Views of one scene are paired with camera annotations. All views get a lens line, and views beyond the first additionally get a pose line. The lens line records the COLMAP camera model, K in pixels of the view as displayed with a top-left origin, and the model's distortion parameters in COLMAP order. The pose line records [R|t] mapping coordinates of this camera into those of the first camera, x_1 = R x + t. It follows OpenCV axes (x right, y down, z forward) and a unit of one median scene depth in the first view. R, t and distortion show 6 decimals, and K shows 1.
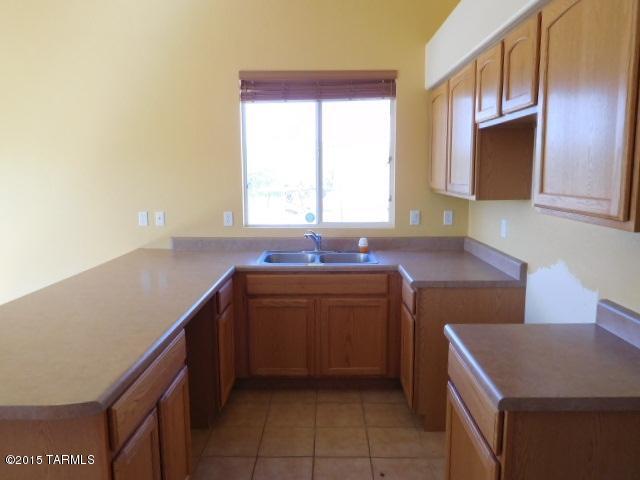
lens RADIAL K [[484.2, 0, 319.5], [0, 484.2, 244.2], [0, 0, 1]] dist [-0.014200, 0.003827]
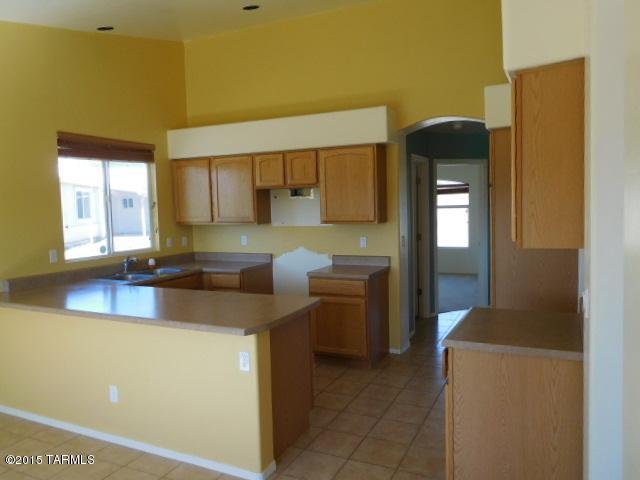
lens RADIAL K [[484.2, 0, 319.5], [0, 484.2, 244.2], [0, 0, 1]] dist [-0.014200, 0.003827]
pose [[0.407224, -0.077257, 0.910055, -0.992309], [0.155572, 0.987722, 0.014236, 0.000998], [-0.899981, 0.135782, 0.414243, -0.033741]]
